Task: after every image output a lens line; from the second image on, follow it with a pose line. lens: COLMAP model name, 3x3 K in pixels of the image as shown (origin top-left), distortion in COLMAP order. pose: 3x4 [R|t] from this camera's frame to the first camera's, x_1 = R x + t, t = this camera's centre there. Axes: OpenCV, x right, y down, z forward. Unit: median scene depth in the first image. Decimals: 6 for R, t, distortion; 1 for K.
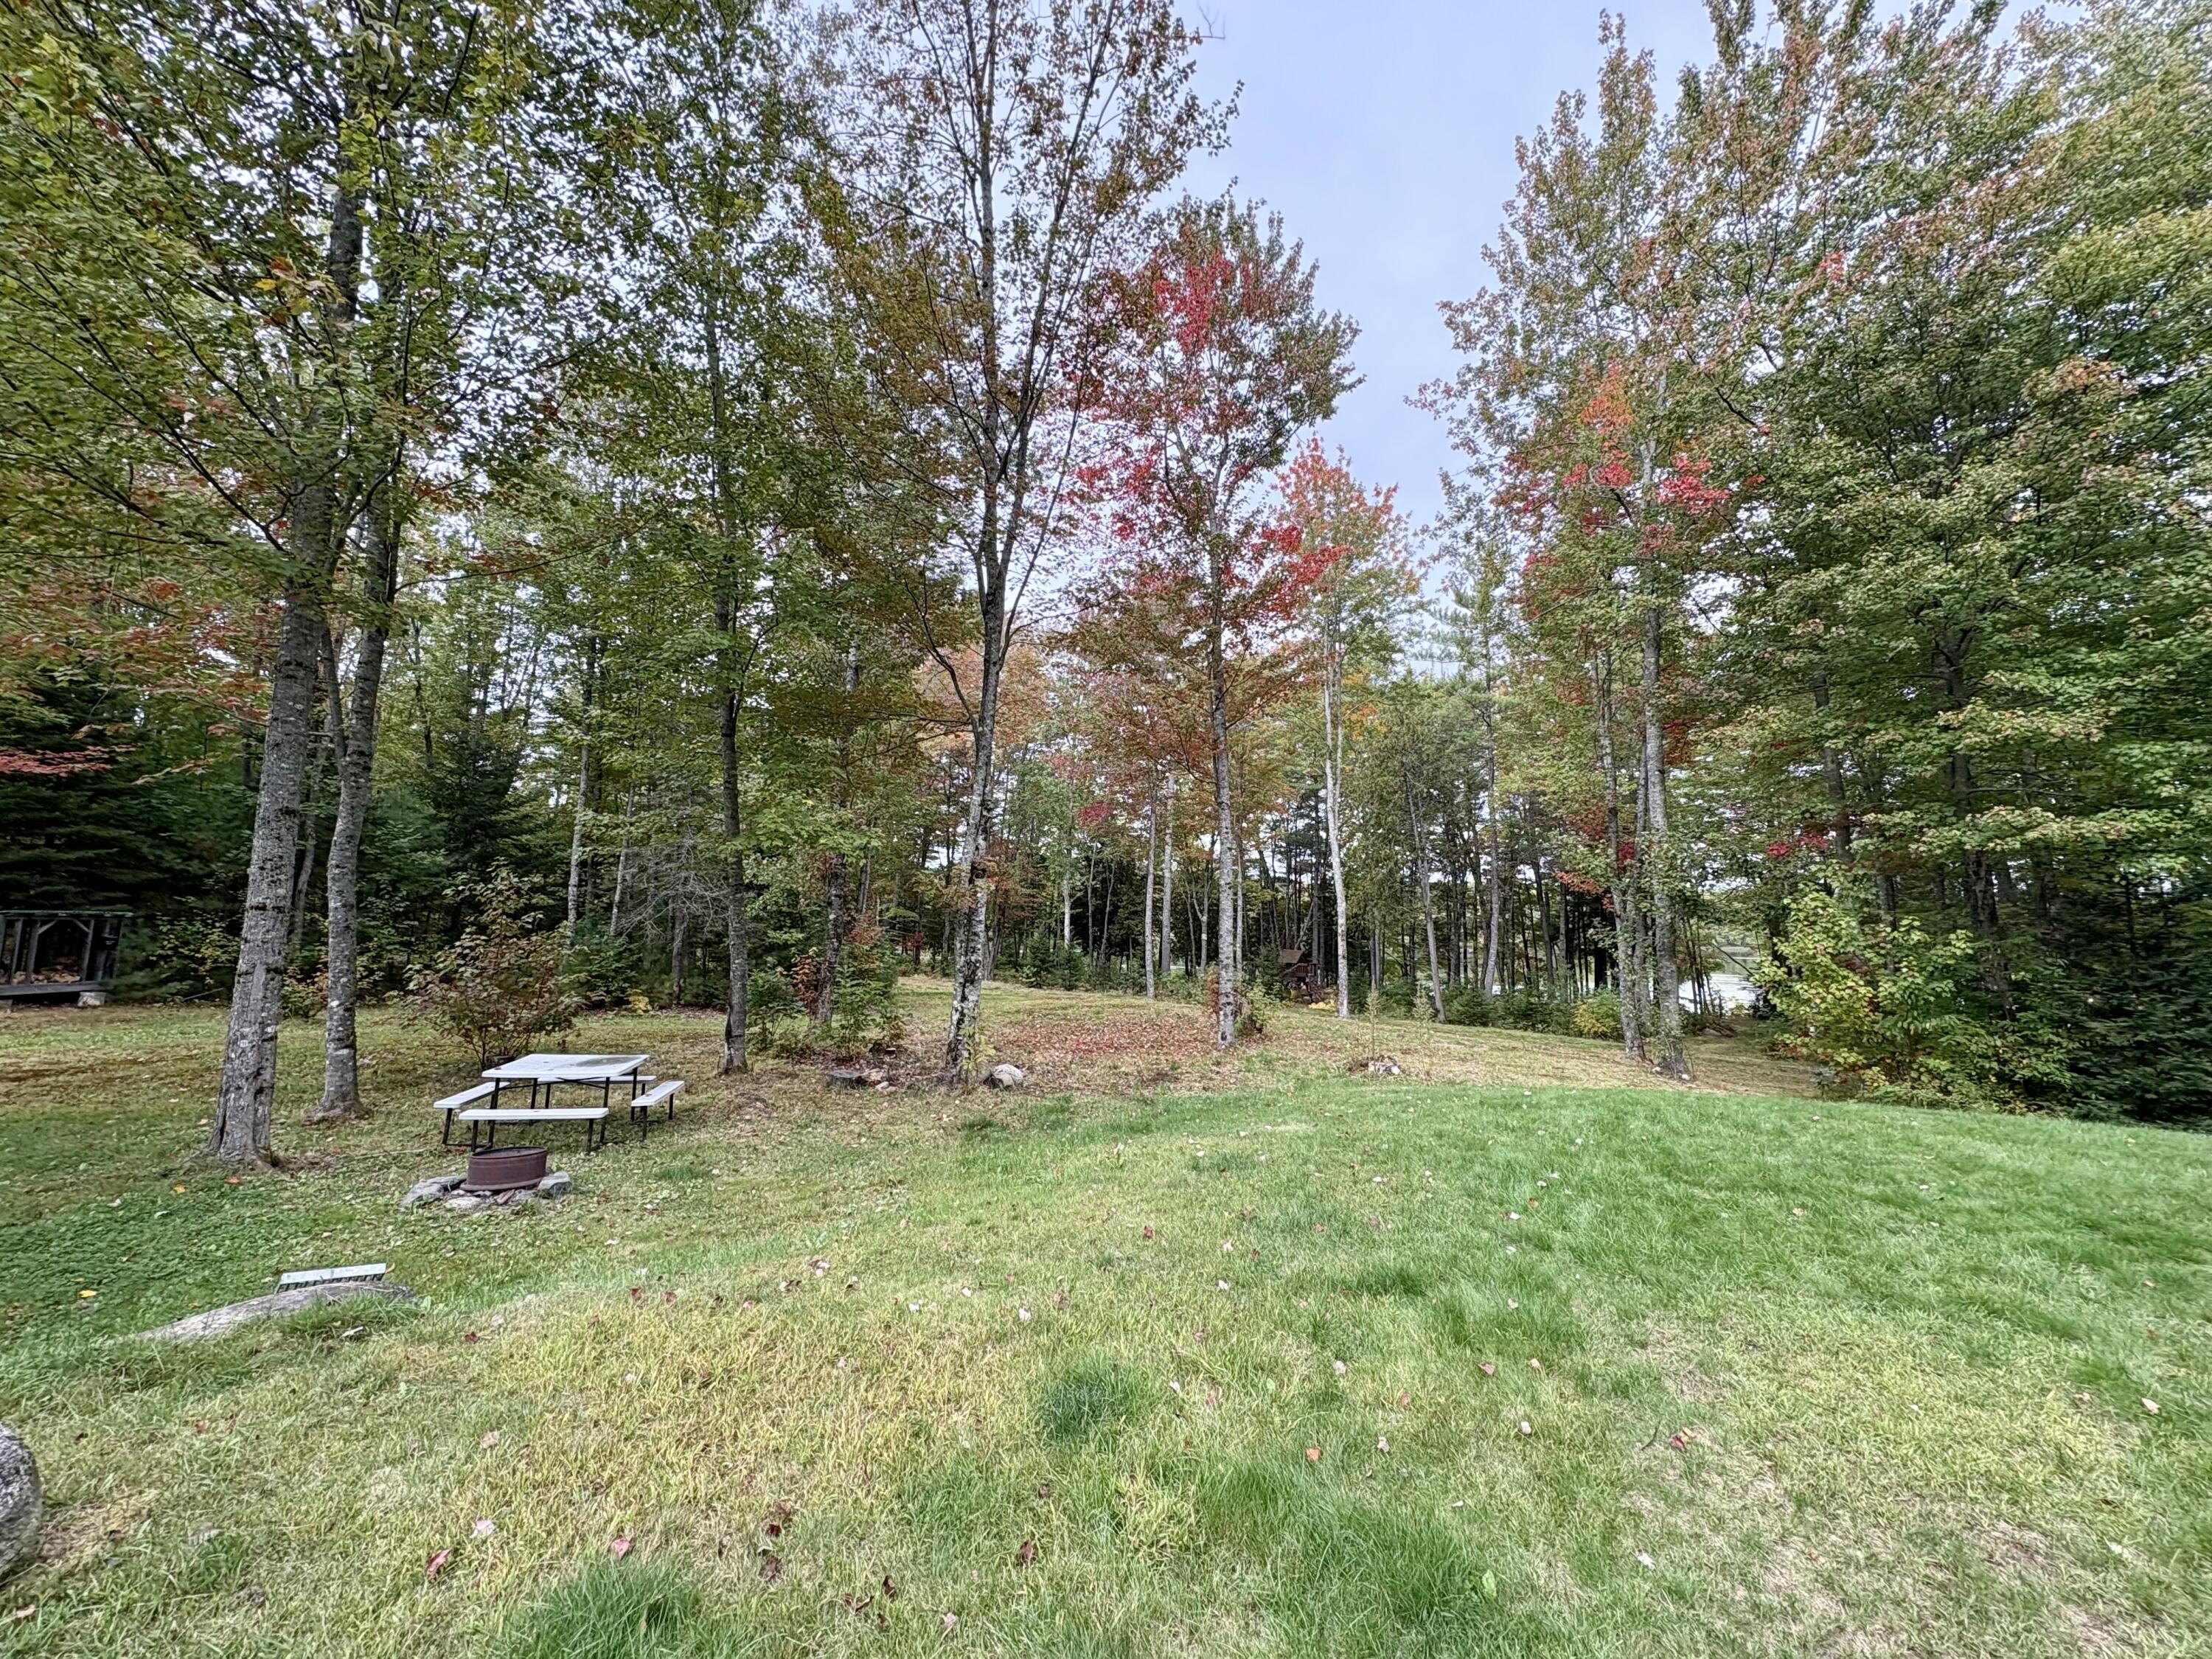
lens RADIAL K [[875.8, 0, 1110.9], [0, 875.8, 825.8], [0, 0, 1]] dist [0.000386, -0.000040]
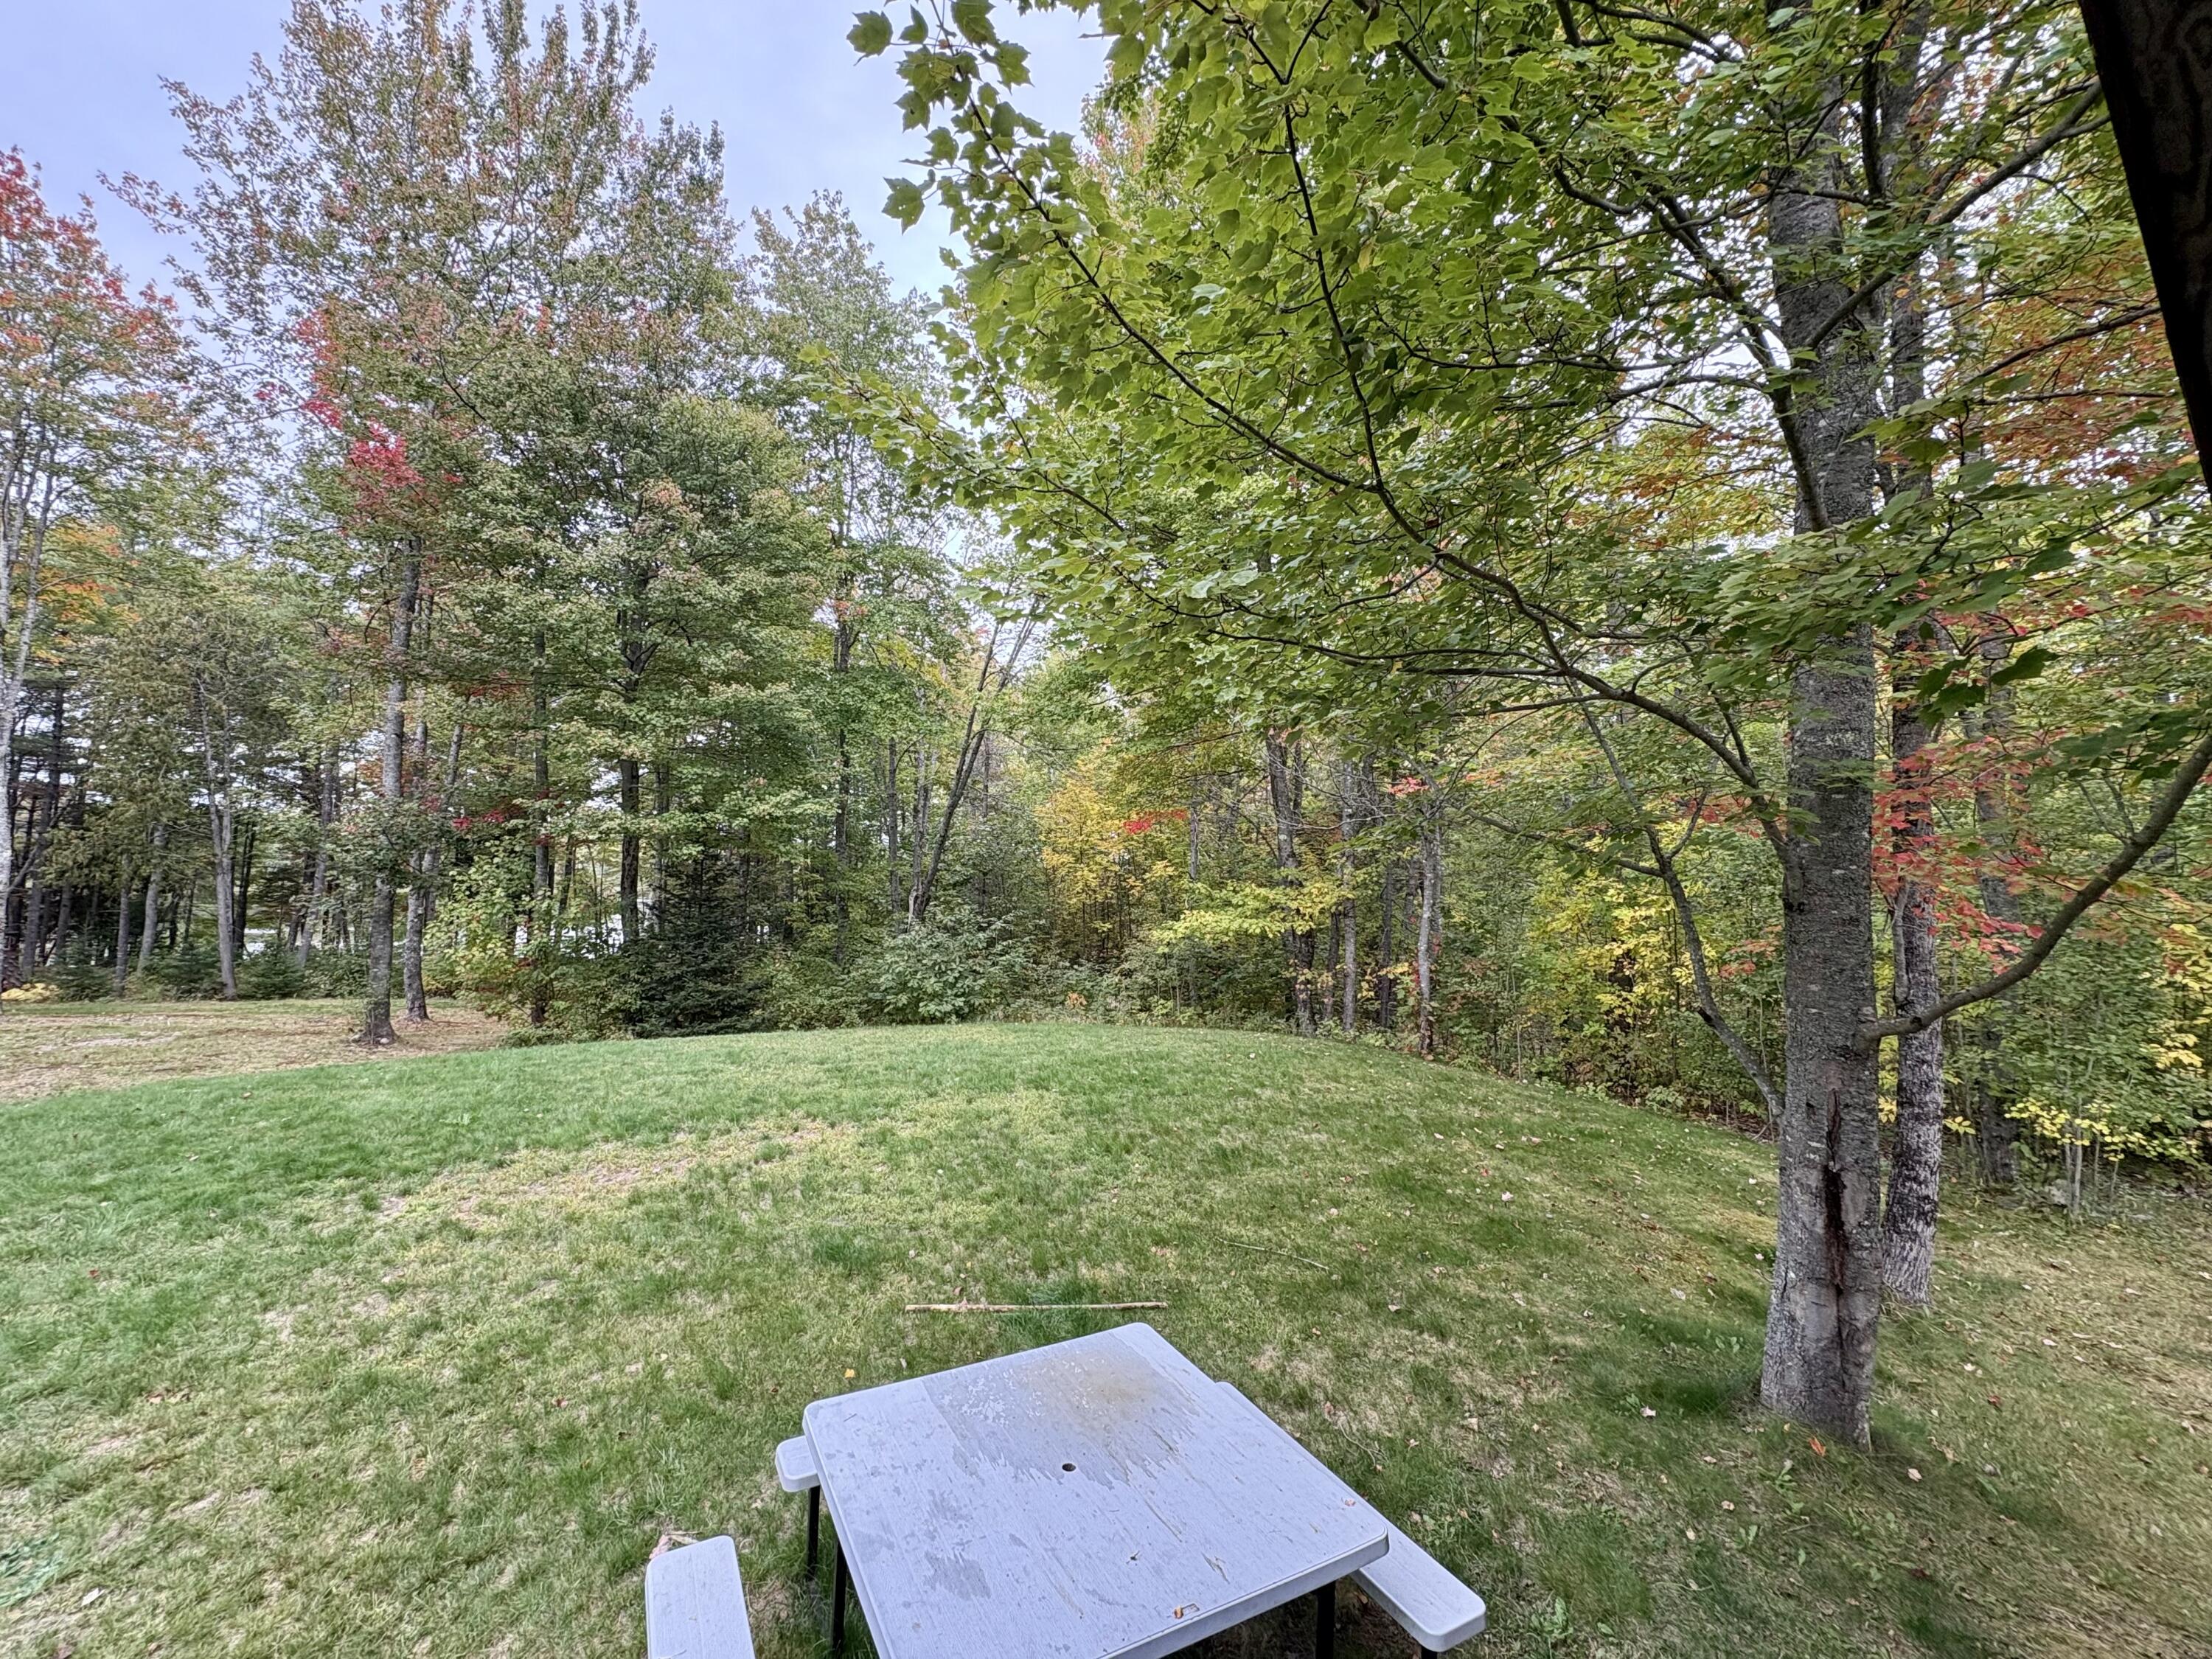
lens RADIAL K [[875.8, 0, 1102.4], [0, 875.8, 823.6], [0, 0, 1]] dist [0.000386, -0.000040]
pose [[0.494758, 0.044649, 0.867883, 0.223304], [-0.100416, 0.994927, 0.006060, -0.062273], [-0.863210, -0.090148, 0.496732, -0.233759]]
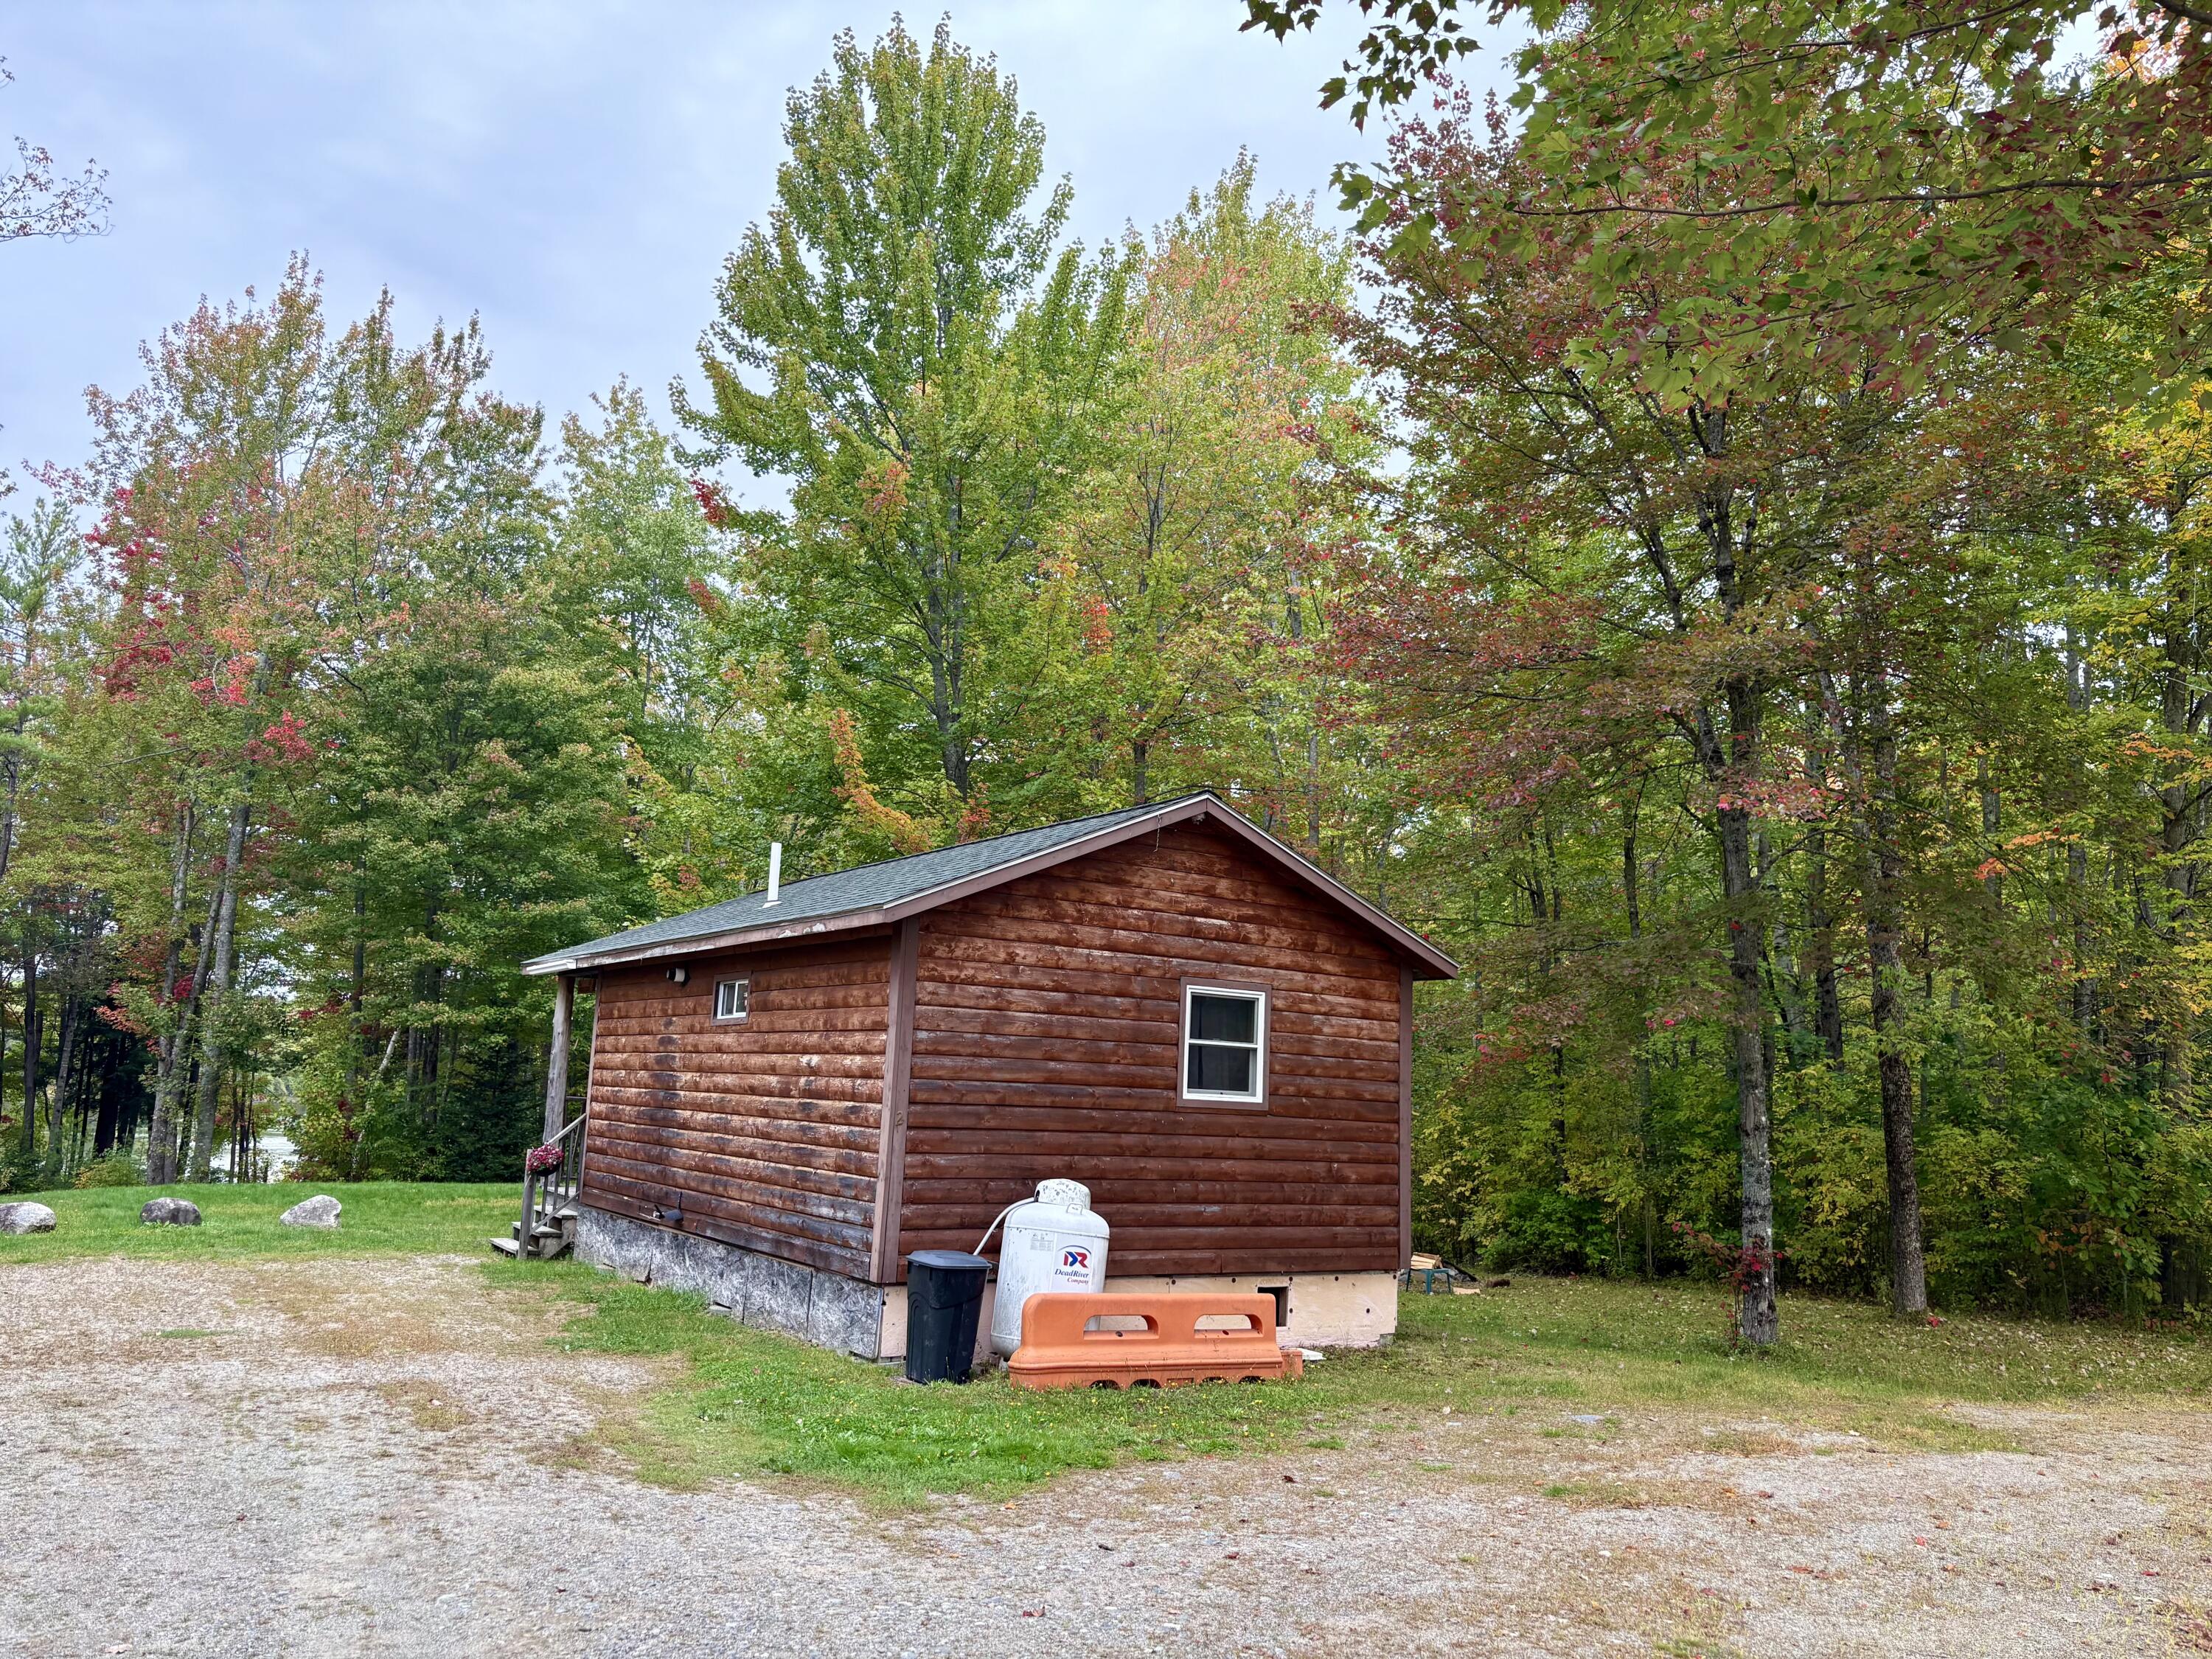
lens RADIAL K [[1662.4, 0, 1111.6], [0, 1662.4, 817.1], [0, 0, 1]] dist [0.010669, 0.005312]
pose [[0.494848, 0.139227, 0.857754, -0.842032], [-0.111639, 0.989088, -0.096138, -0.165643], [-0.861779, -0.048185, 0.504991, -1.317136]]
